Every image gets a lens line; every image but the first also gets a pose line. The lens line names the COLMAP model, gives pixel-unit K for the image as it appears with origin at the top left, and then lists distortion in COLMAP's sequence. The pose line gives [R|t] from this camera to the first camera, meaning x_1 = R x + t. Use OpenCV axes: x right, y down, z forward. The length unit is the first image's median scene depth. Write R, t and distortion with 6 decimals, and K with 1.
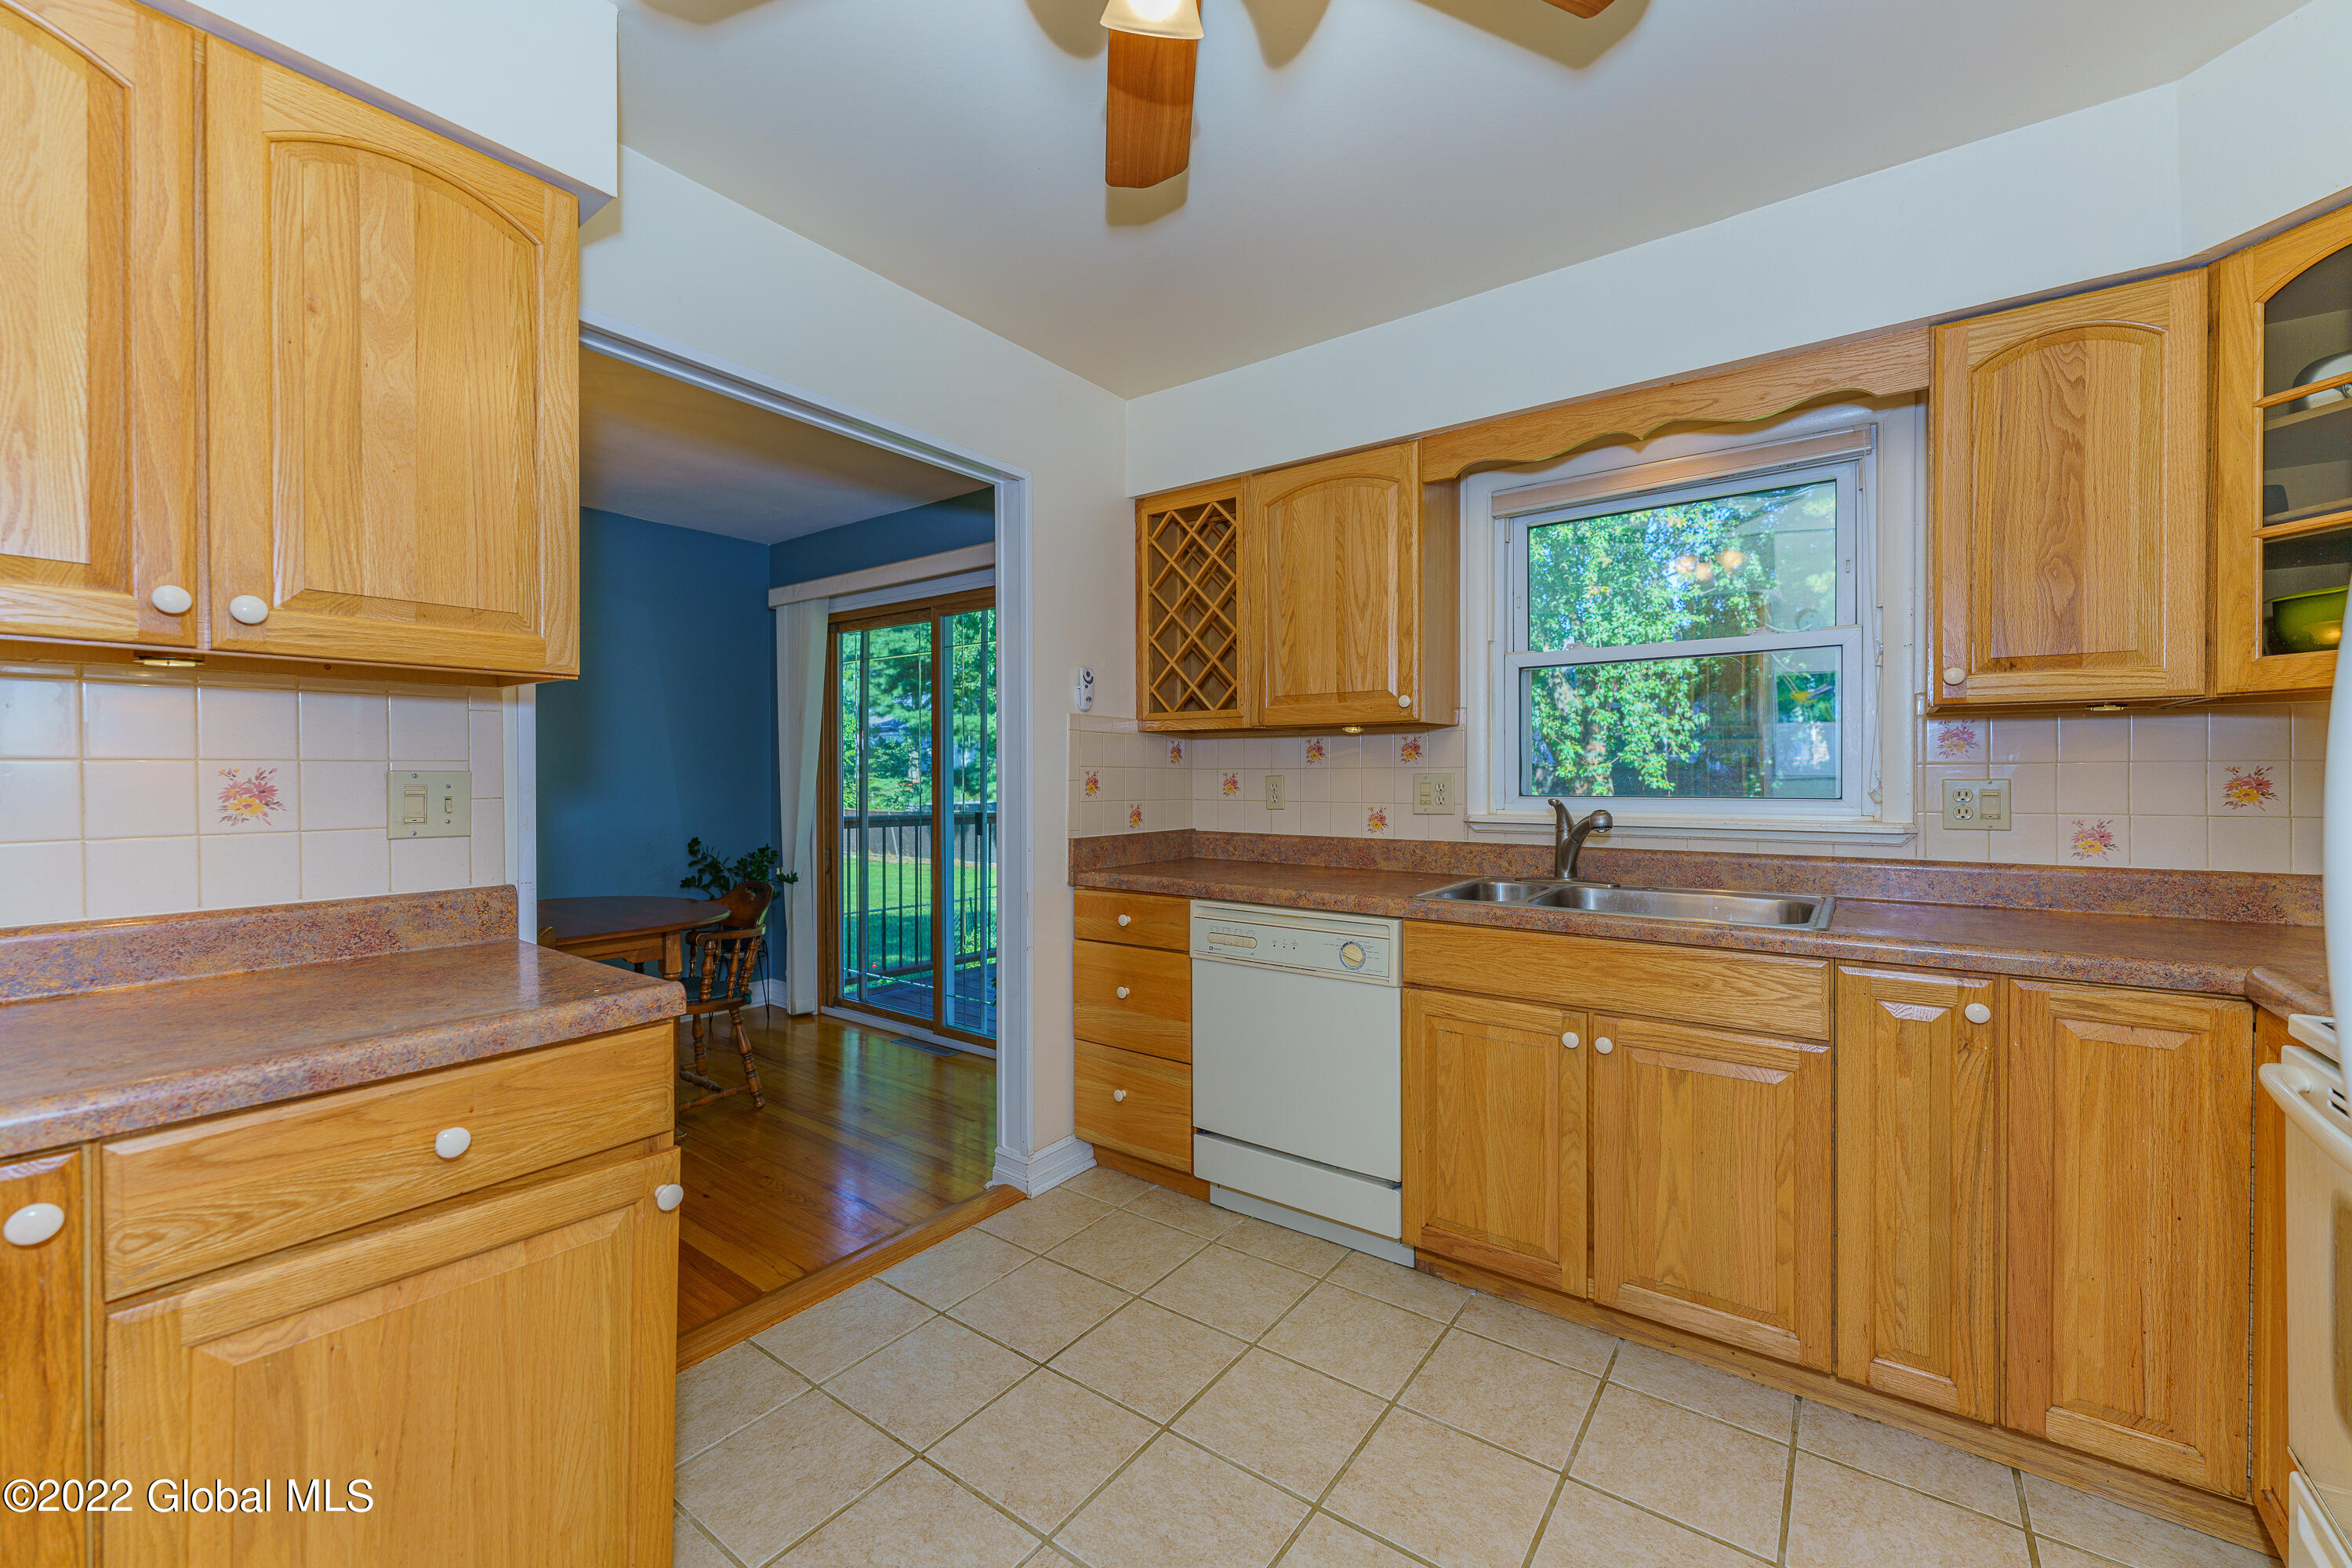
lens RADIAL K [[929.0, 0, 1175.3], [0, 929.0, 779.7], [0, 0, 1]] dist [-0.002510, -0.000223]
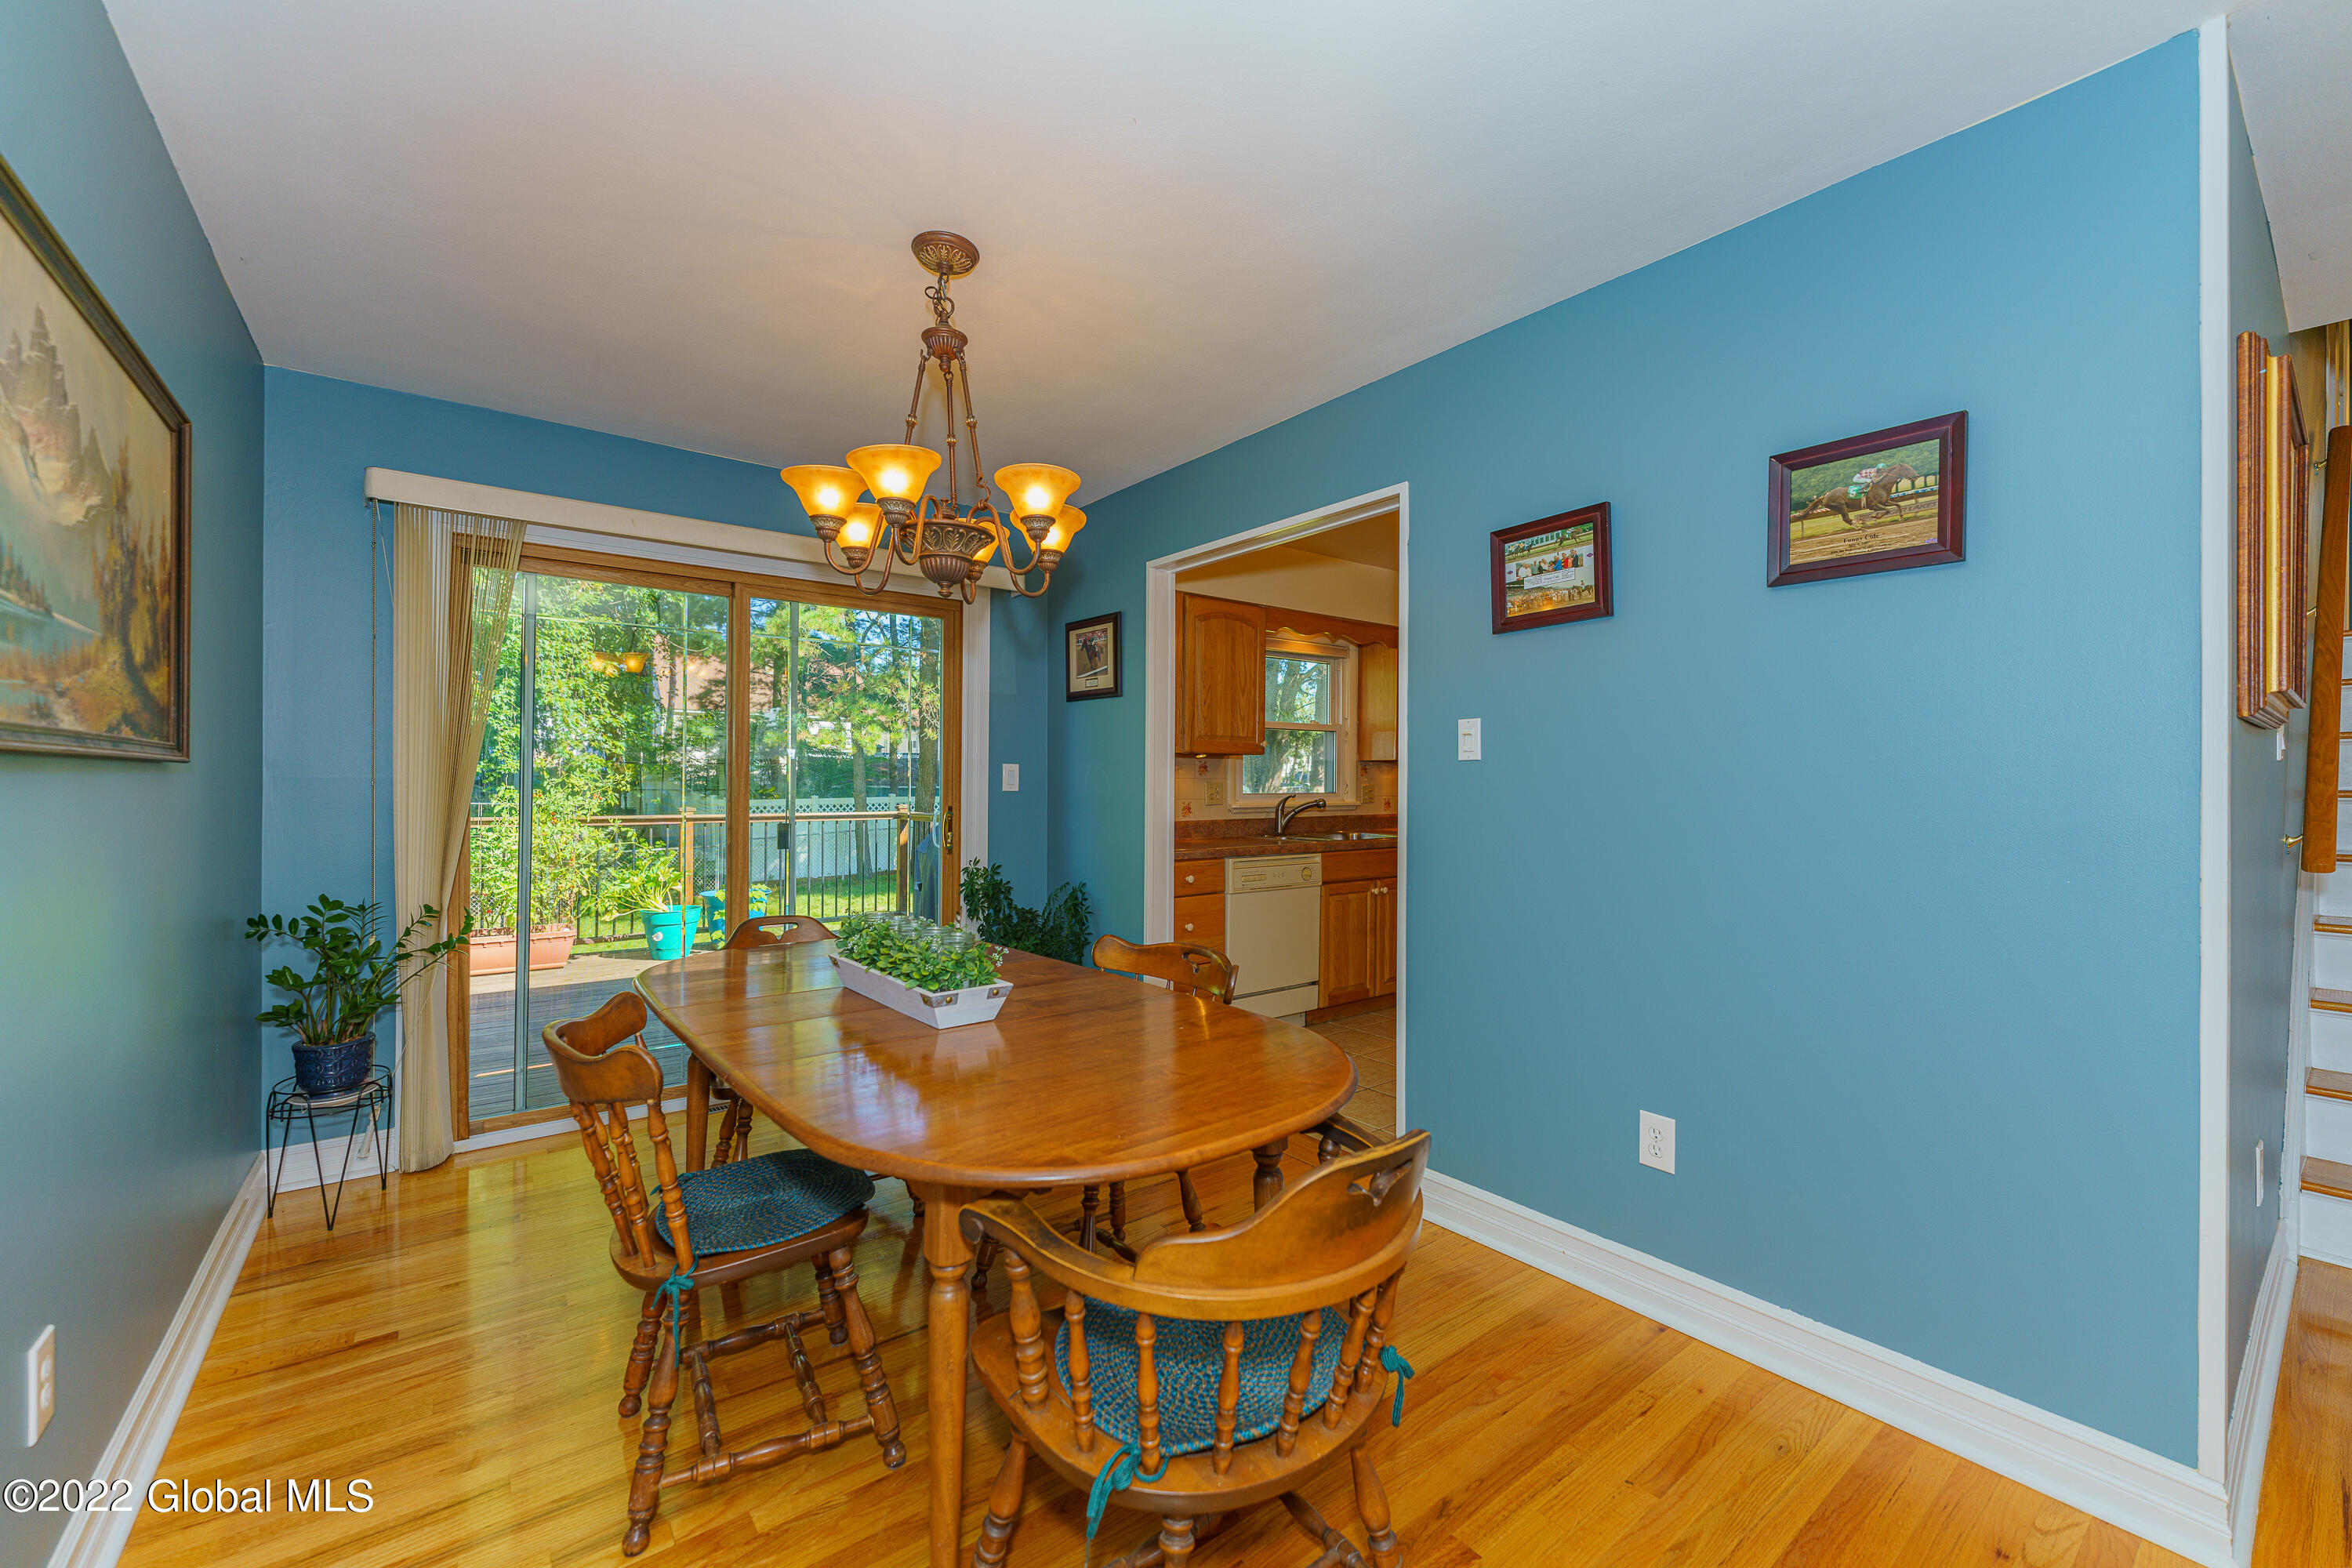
lens RADIAL K [[937.0, 0, 1173.3], [0, 937.0, 777.1], [0, 0, 1]] dist [0.000160, 0.000241]
pose [[0.268158, 0.005335, 0.963360, -1.845482], [0.002676, 0.999977, -0.006283, -0.005611], [-0.963371, 0.004262, 0.268137, 0.747416]]
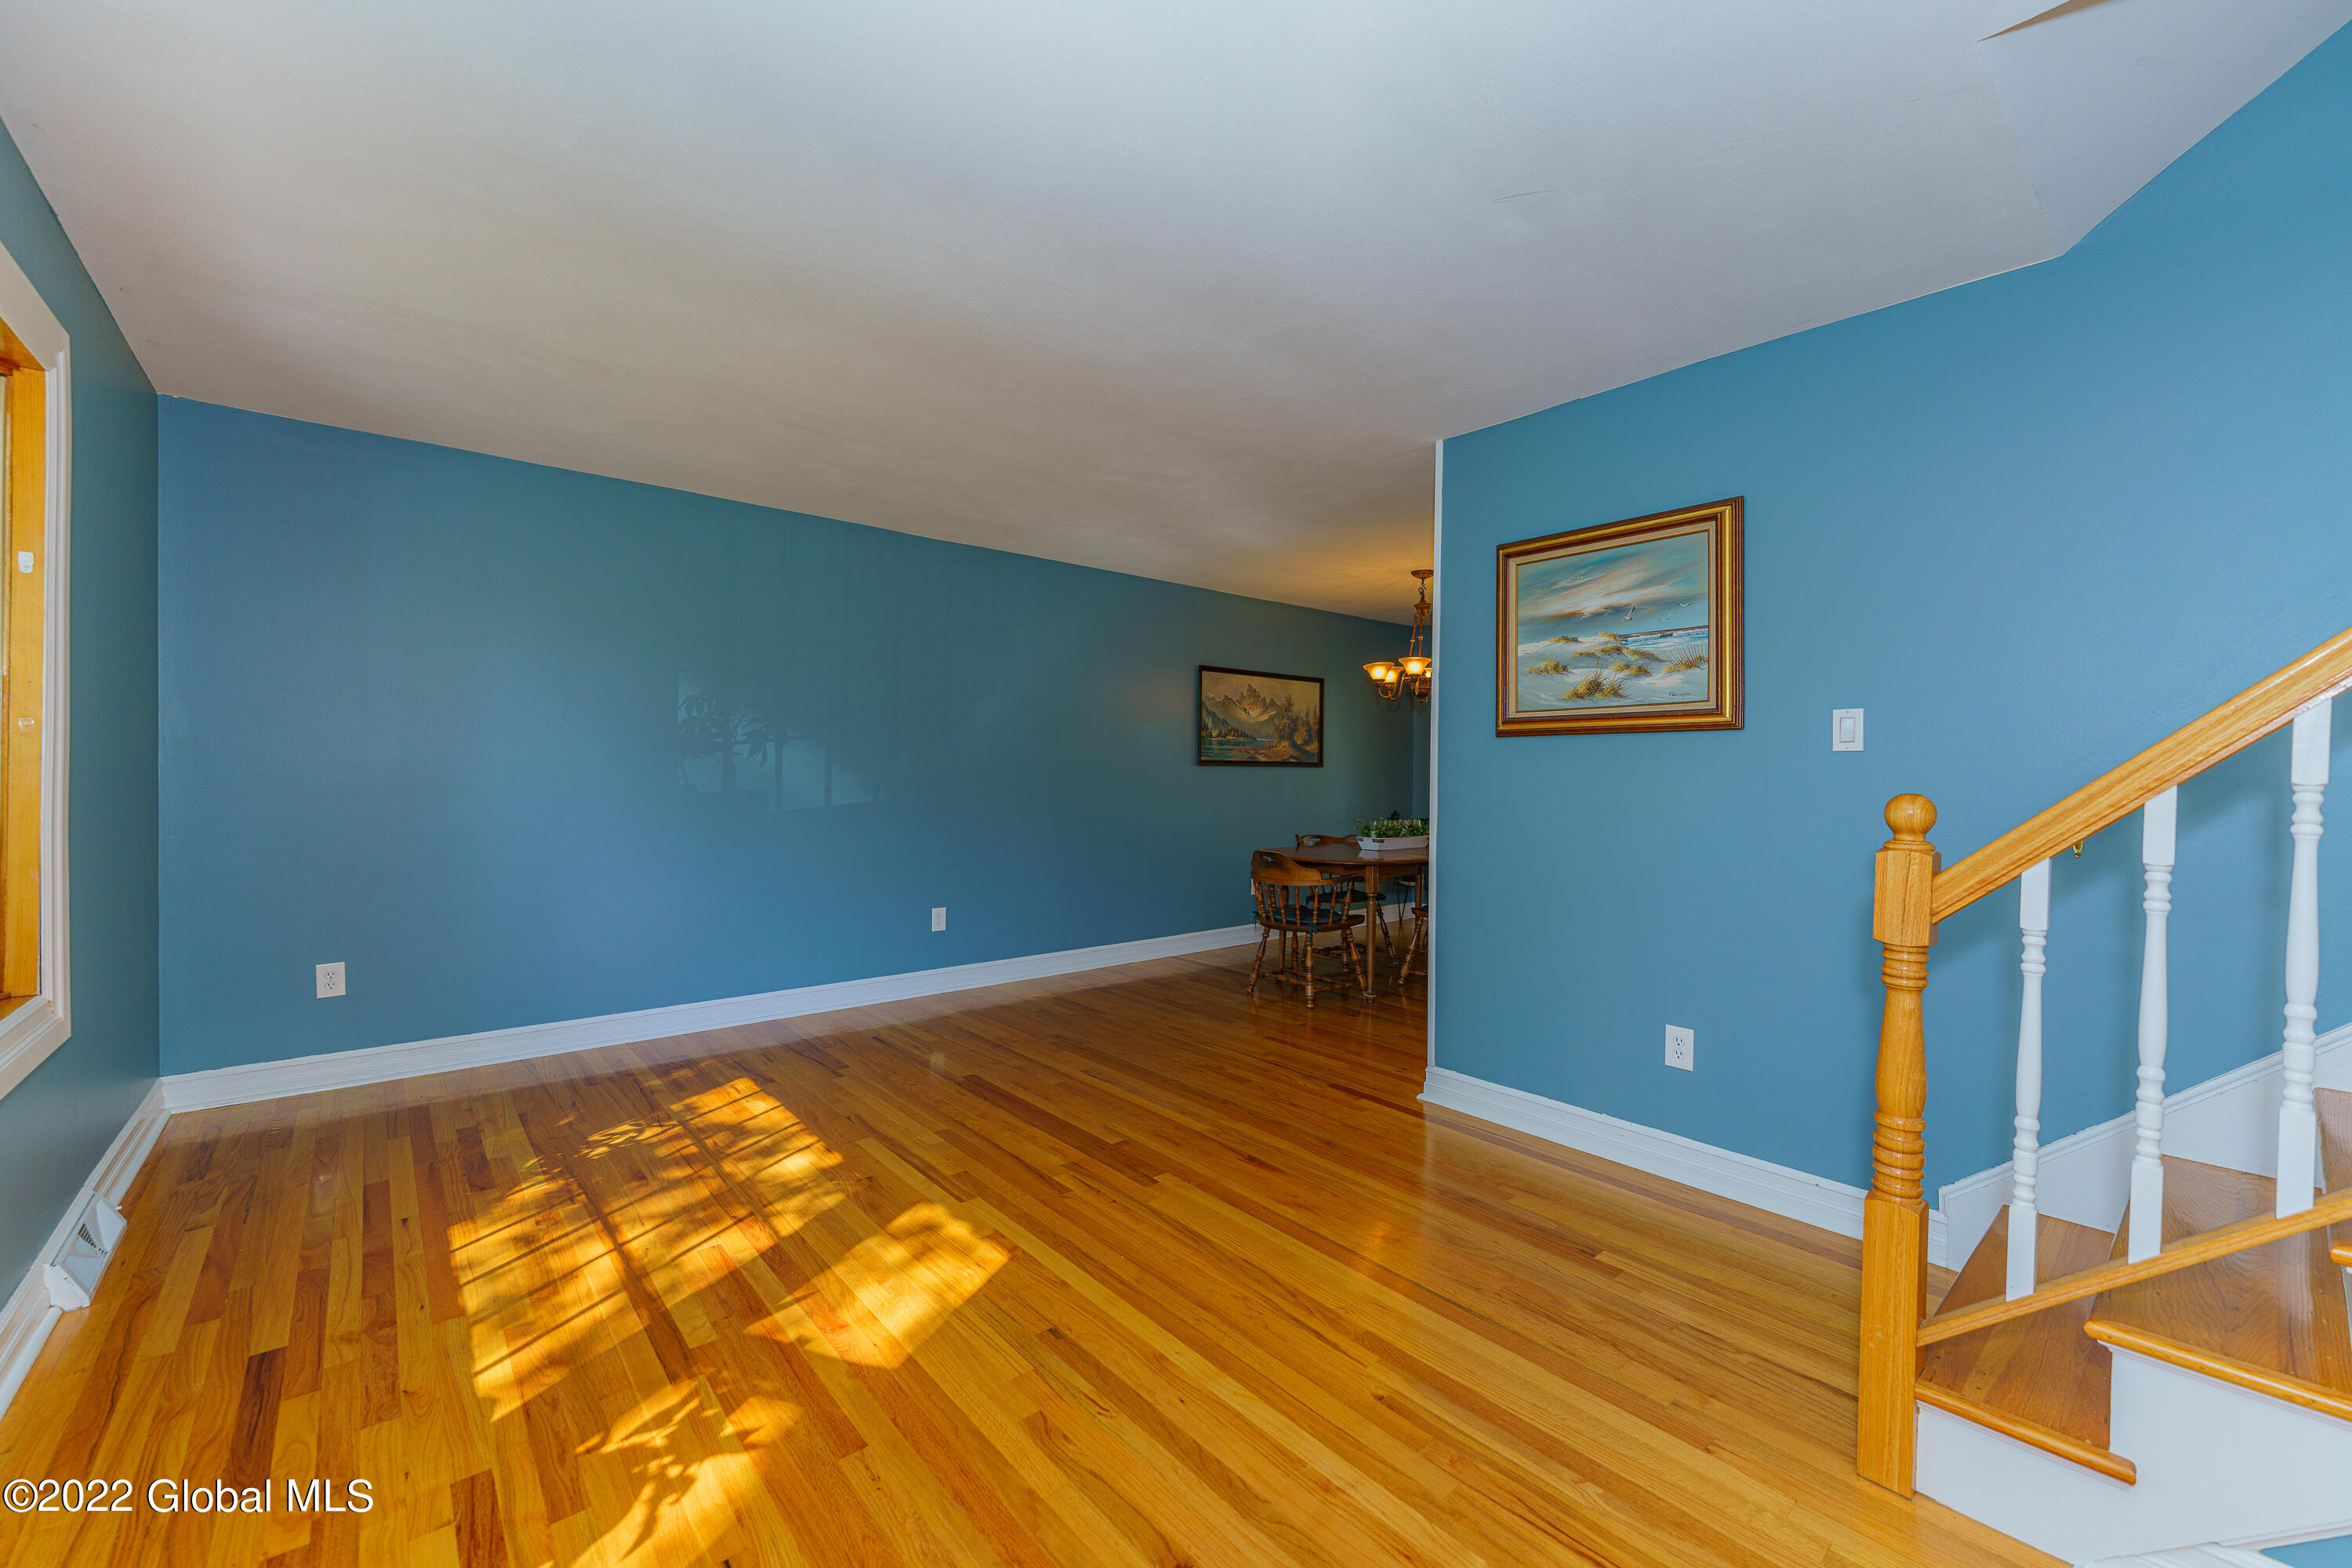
lens RADIAL K [[937.0, 0, 1173.3], [0, 937.0, 777.1], [0, 0, 1]] dist [0.000160, 0.000241]
pose [[0.976227, 0.009951, -0.216523, -1.088666], [-0.010340, 0.999946, -0.000665, 0.014272], [0.216505, 0.002888, 0.976277, -1.416293]]
